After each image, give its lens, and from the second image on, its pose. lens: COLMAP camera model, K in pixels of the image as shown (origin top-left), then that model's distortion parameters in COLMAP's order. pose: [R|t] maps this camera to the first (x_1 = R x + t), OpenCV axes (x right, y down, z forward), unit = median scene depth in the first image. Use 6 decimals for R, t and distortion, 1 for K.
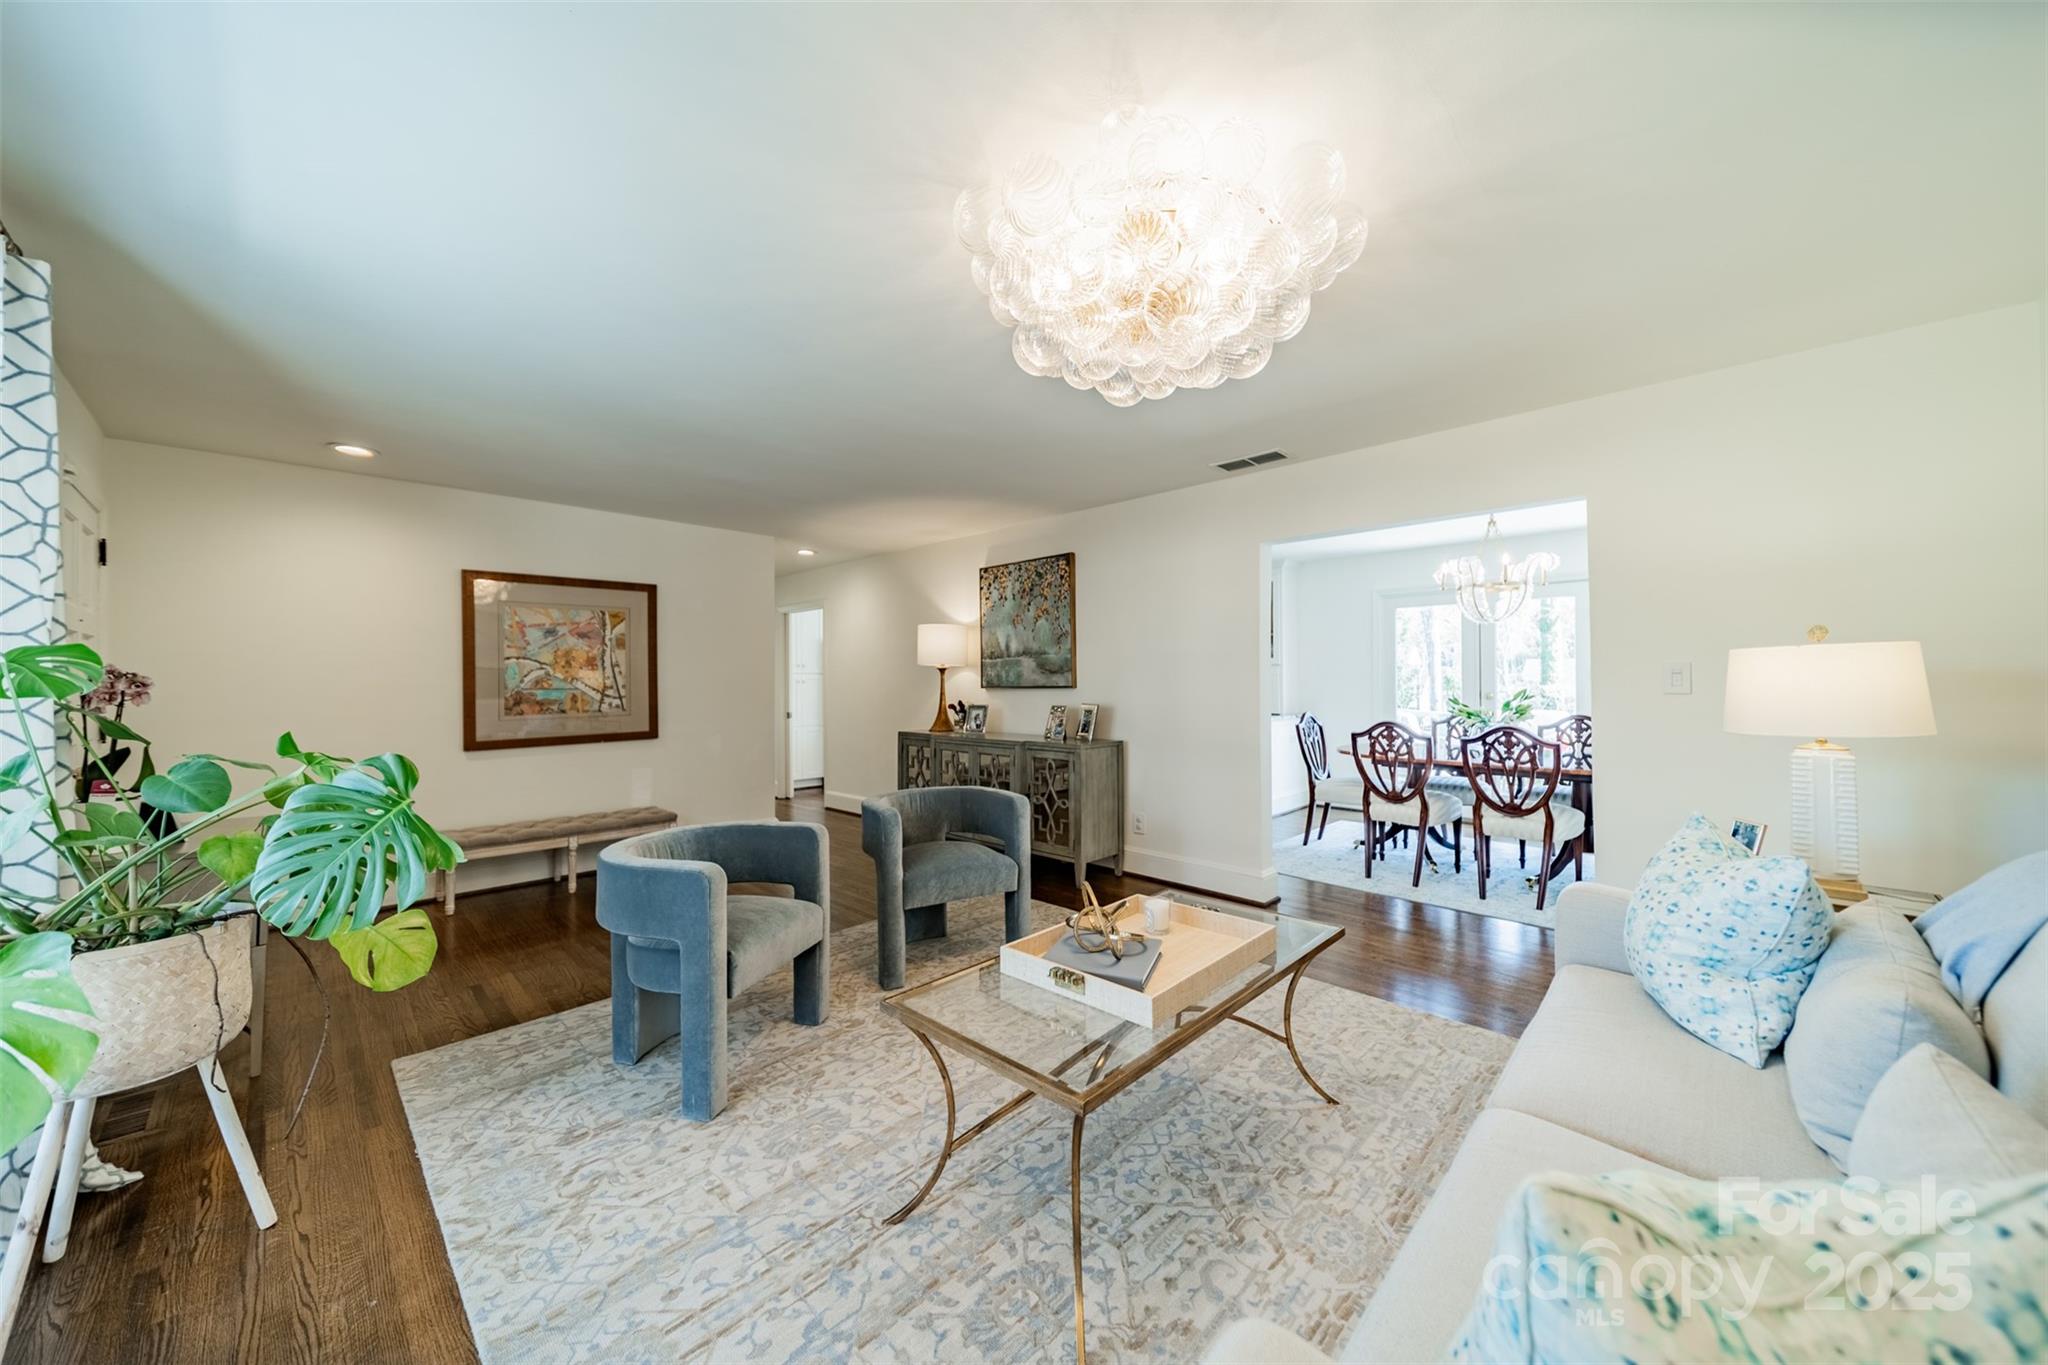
lens RADIAL K [[732.8, 0, 1030.9], [0, 732.8, 665.3], [0, 0, 1]] dist [0.004671, 0.000553]
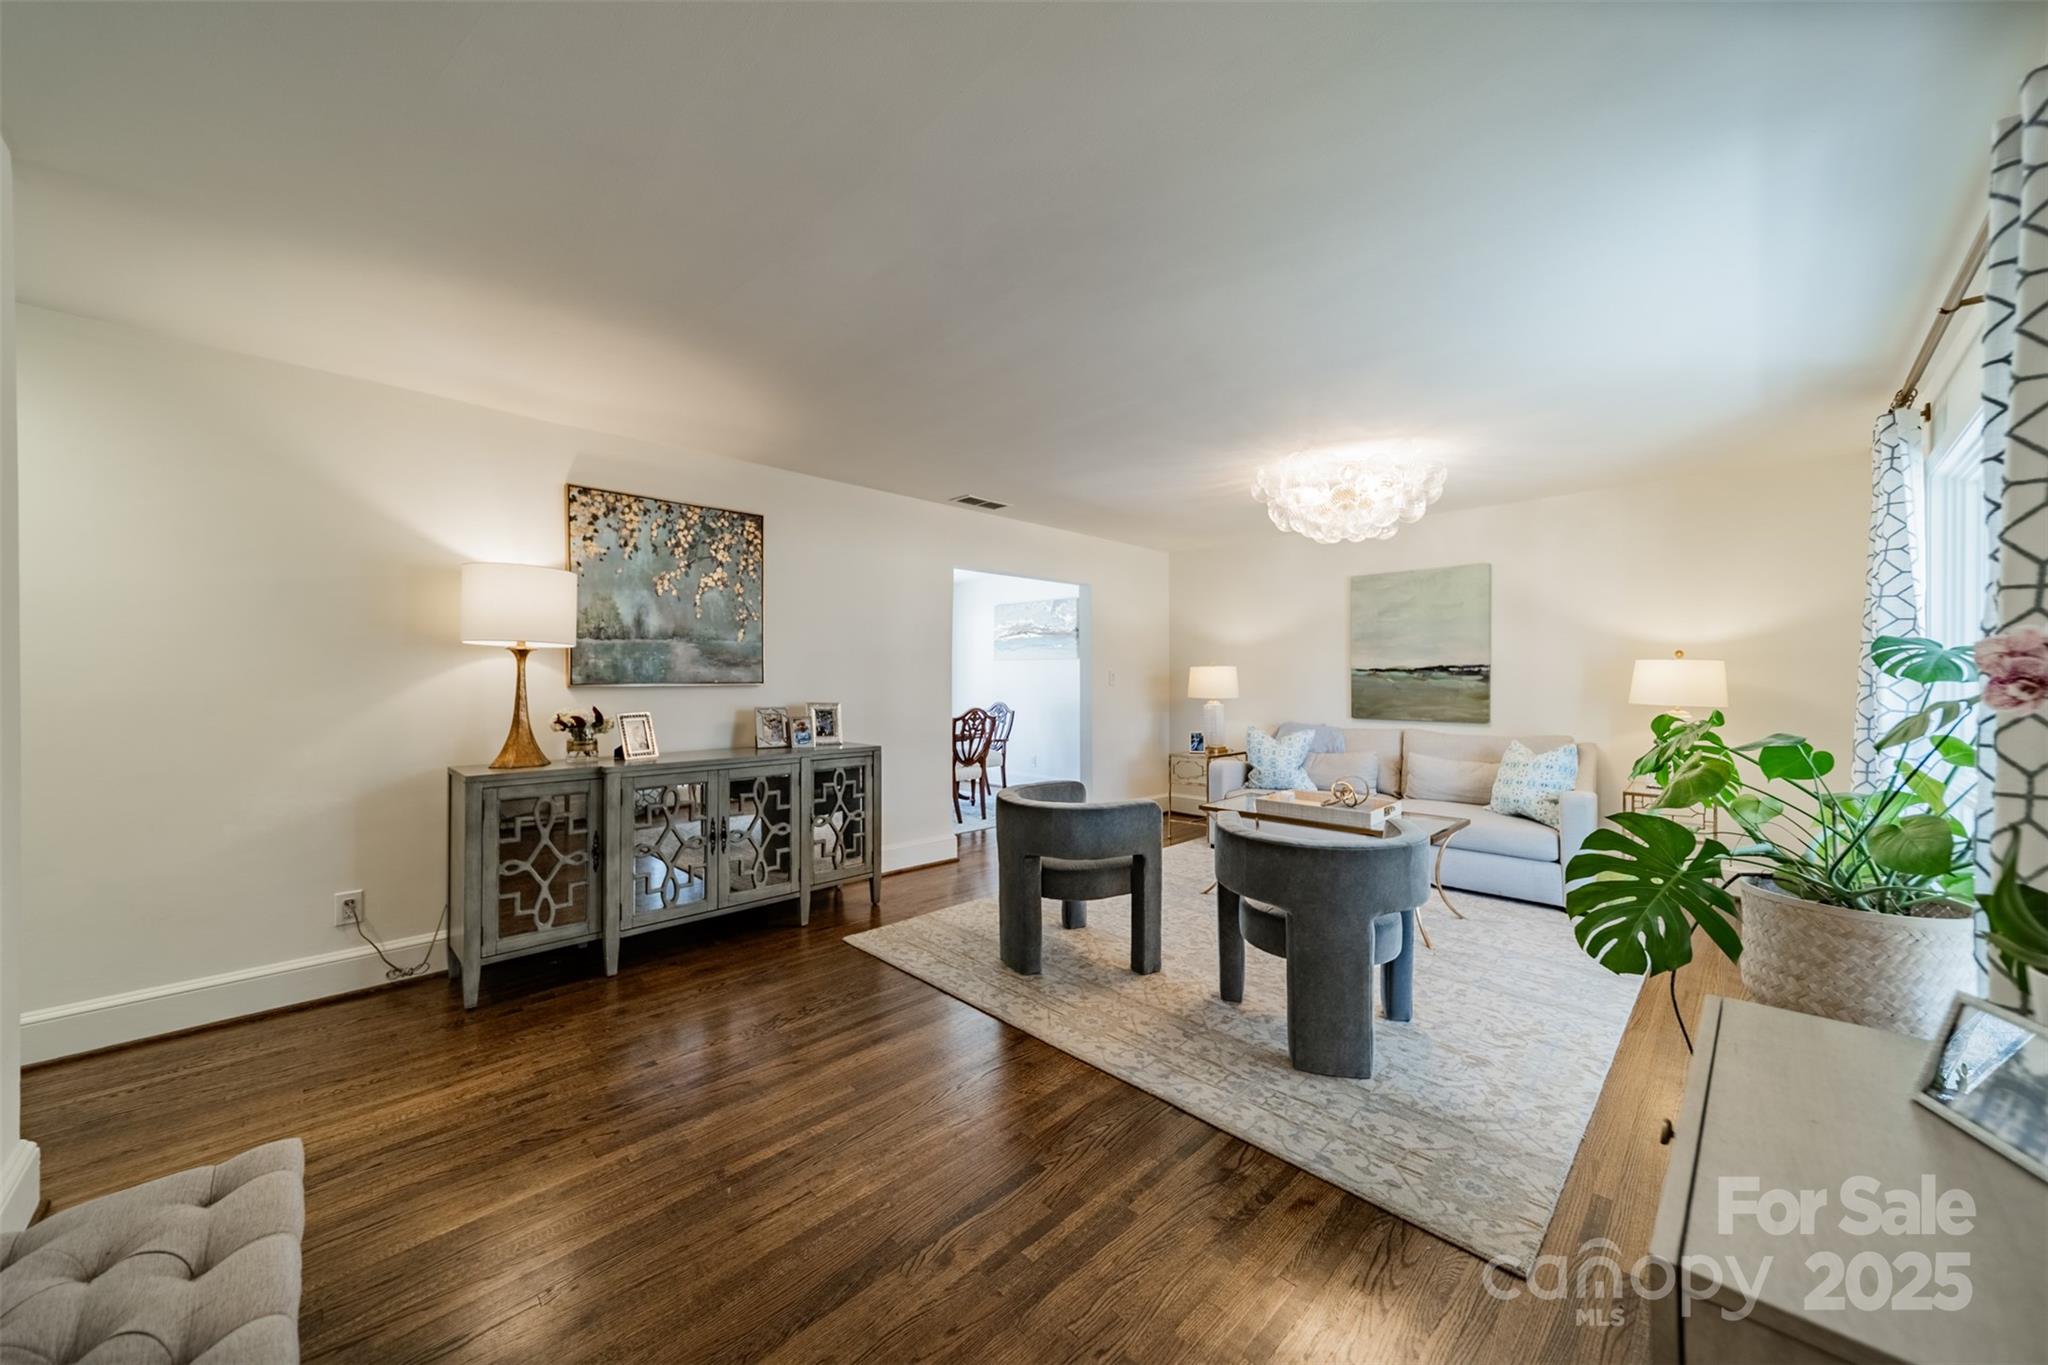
lens RADIAL K [[732.8, 0, 1021.0], [0, 732.8, 676.9], [0, 0, 1]] dist [0.004671, 0.000553]
pose [[0.015373, 0.011080, 0.999820, -0.718832], [-0.024781, 0.999636, -0.010697, 0.022988], [-0.999575, -0.024612, 0.015642, 0.683777]]
